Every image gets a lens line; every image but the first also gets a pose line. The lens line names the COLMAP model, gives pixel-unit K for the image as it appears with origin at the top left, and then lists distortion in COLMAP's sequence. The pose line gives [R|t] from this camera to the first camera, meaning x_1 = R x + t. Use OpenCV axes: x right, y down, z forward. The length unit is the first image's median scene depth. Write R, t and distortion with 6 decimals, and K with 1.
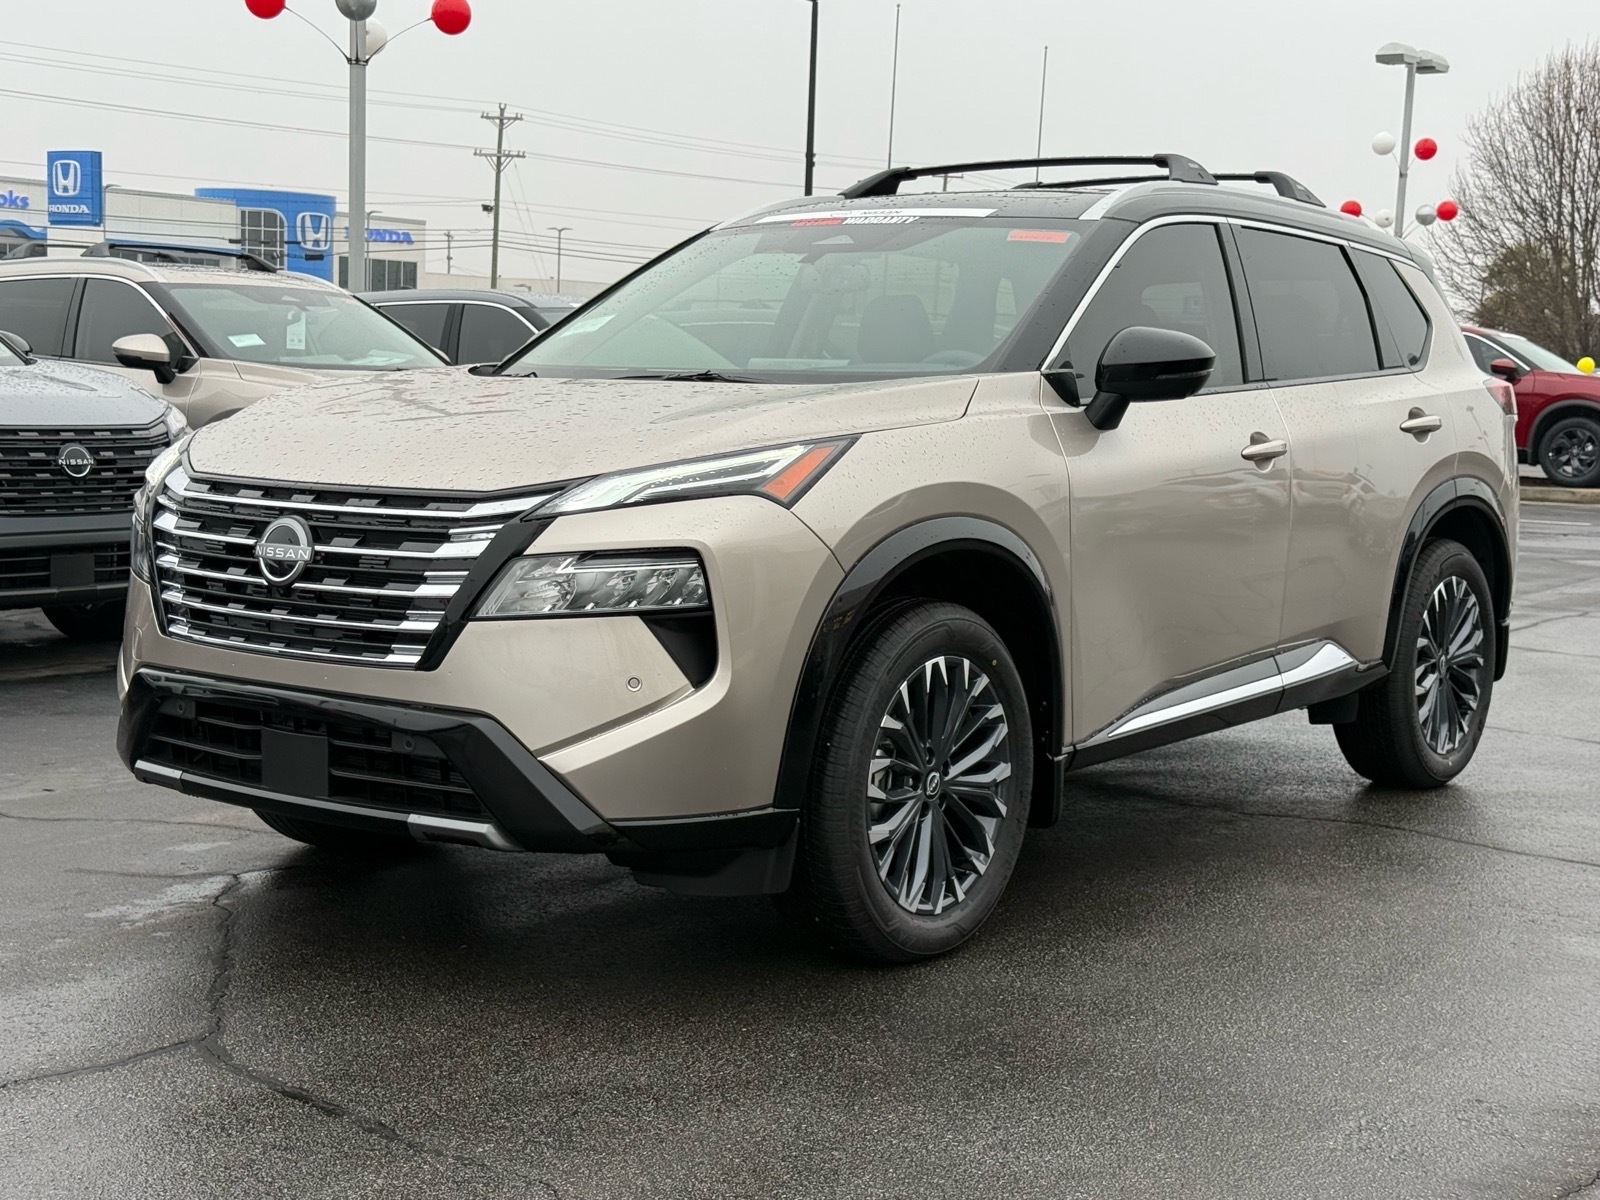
lens RADIAL K [[2248.6, 0, 798.5], [0, 2248.6, 600.7], [0, 0, 1]] dist [0.129540, 0.000000]
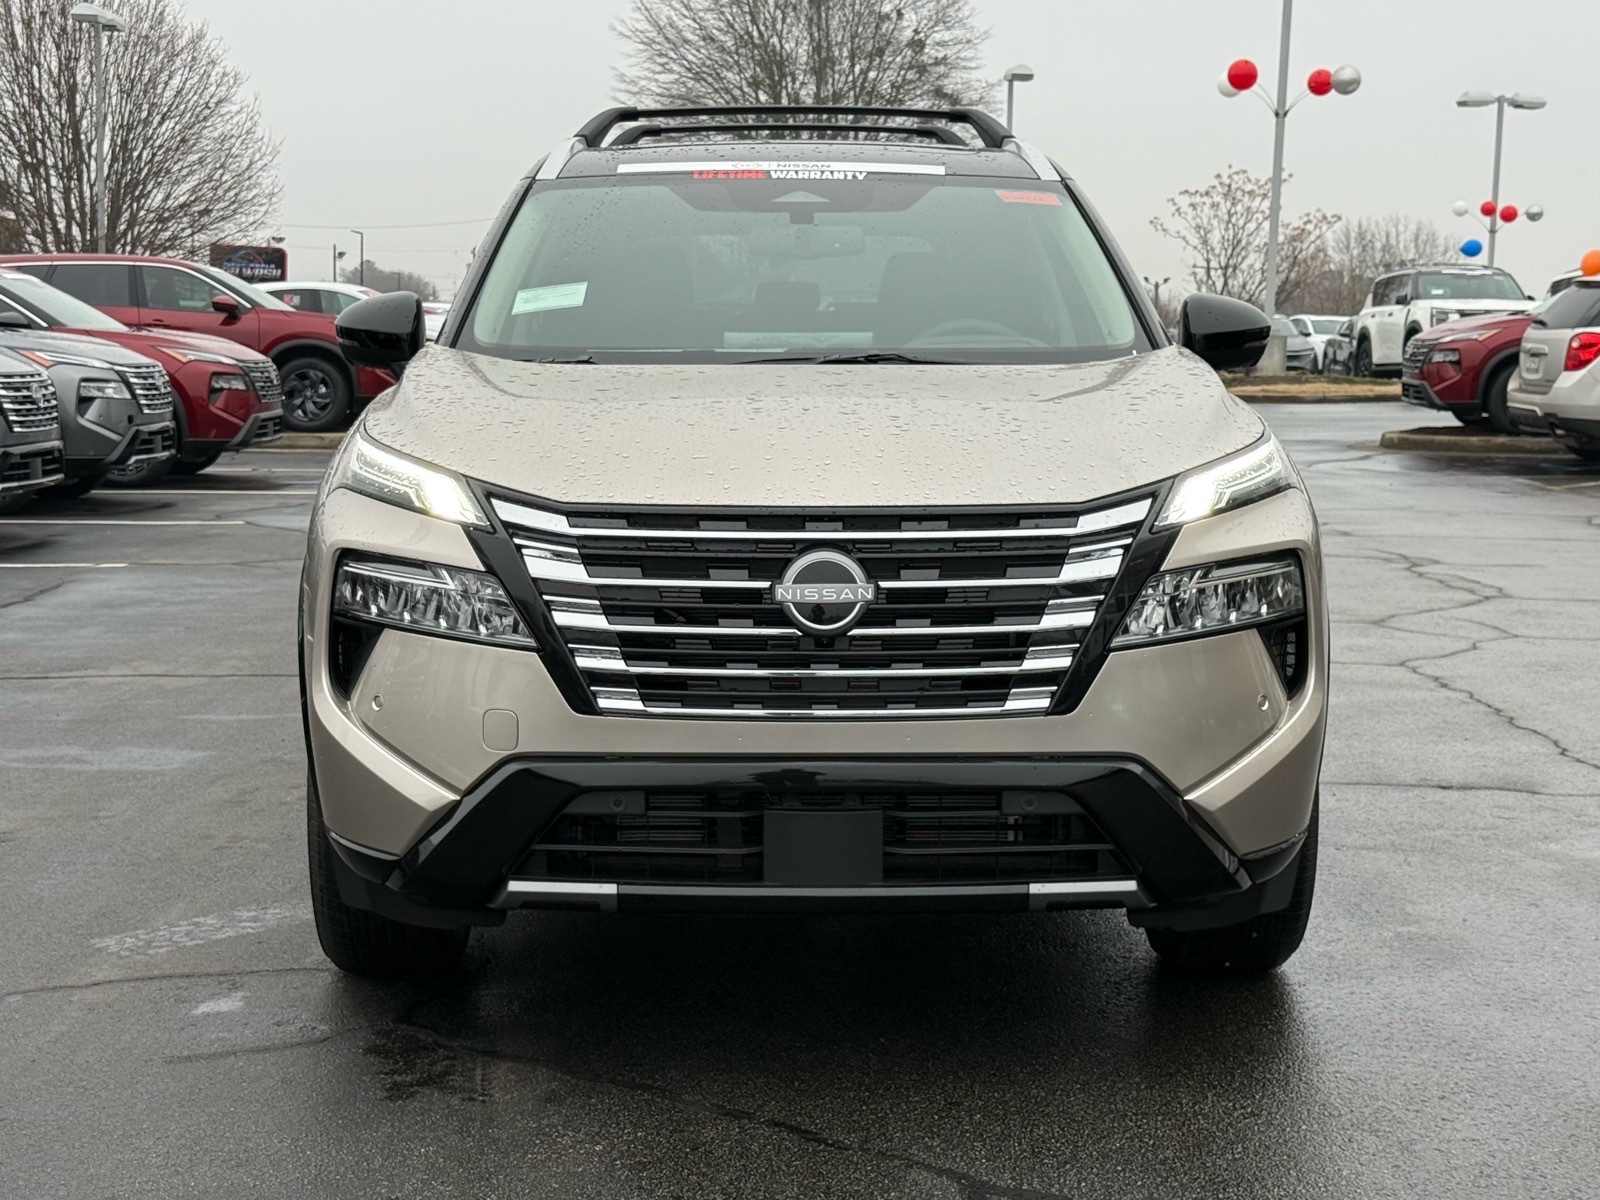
lens RADIAL K [[2499.4, 0, 799.9], [0, 2499.4, 602.2], [0, 0, 1]] dist [0.162787, 0.000000]
pose [[0.790122, -0.087746, 0.606637, -0.789531], [0.076390, 0.996081, 0.044582, -0.059740], [-0.608171, 0.011116, 0.793728, 0.288446]]
